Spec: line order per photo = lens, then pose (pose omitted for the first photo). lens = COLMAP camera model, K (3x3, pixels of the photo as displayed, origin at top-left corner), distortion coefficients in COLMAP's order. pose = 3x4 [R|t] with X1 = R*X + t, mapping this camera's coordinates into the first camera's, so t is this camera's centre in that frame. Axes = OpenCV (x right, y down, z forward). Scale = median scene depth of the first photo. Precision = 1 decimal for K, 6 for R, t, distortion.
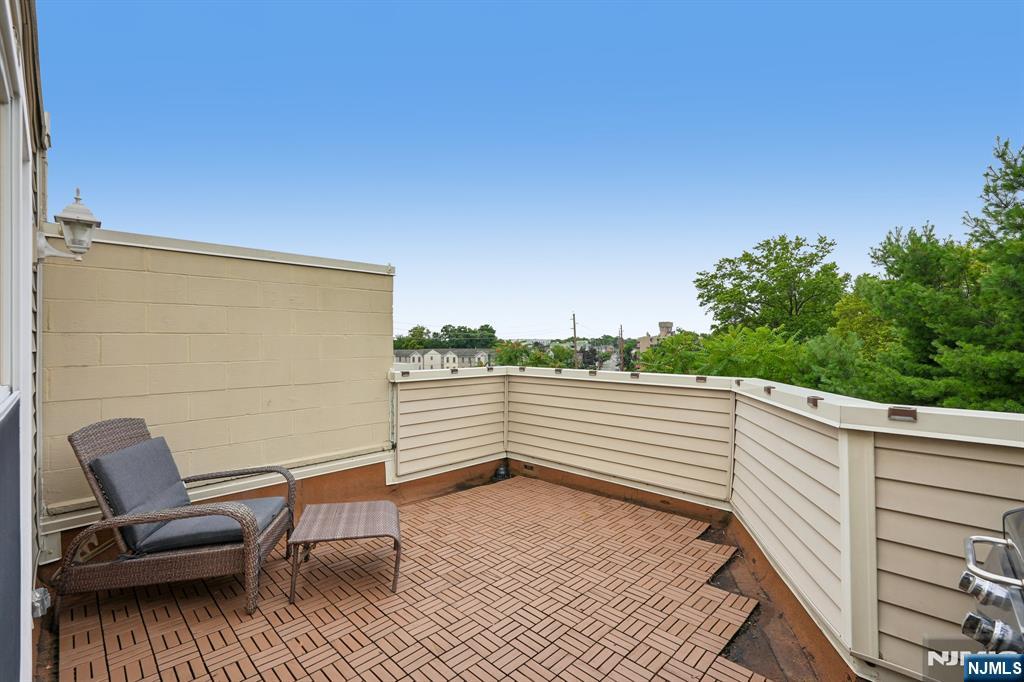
lens RADIAL K [[457.7, 0, 514.4], [0, 457.7, 342.9], [0, 0, 1]] dist [-0.009654, 0.001214]
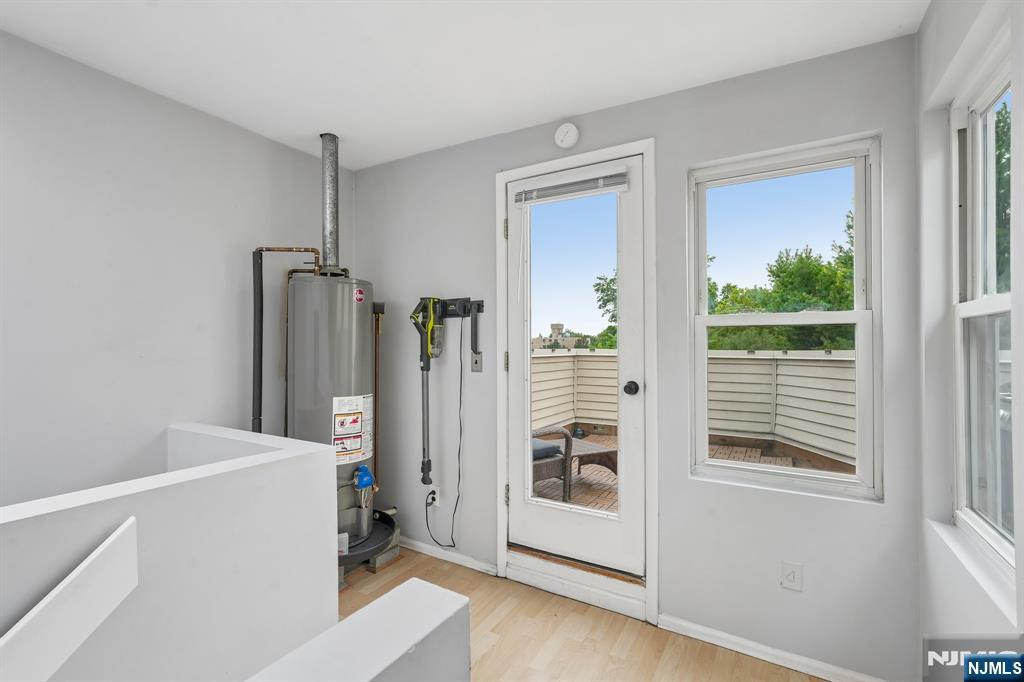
lens RADIAL K [[457.7, 0, 521.3], [0, 457.7, 342.2], [0, 0, 1]] dist [-0.009654, 0.001214]
pose [[0.972120, 0.005975, 0.234409, -0.202630], [-0.005643, 0.999982, -0.002087, 0.016073], [-0.234417, 0.000706, 0.972136, -0.079889]]
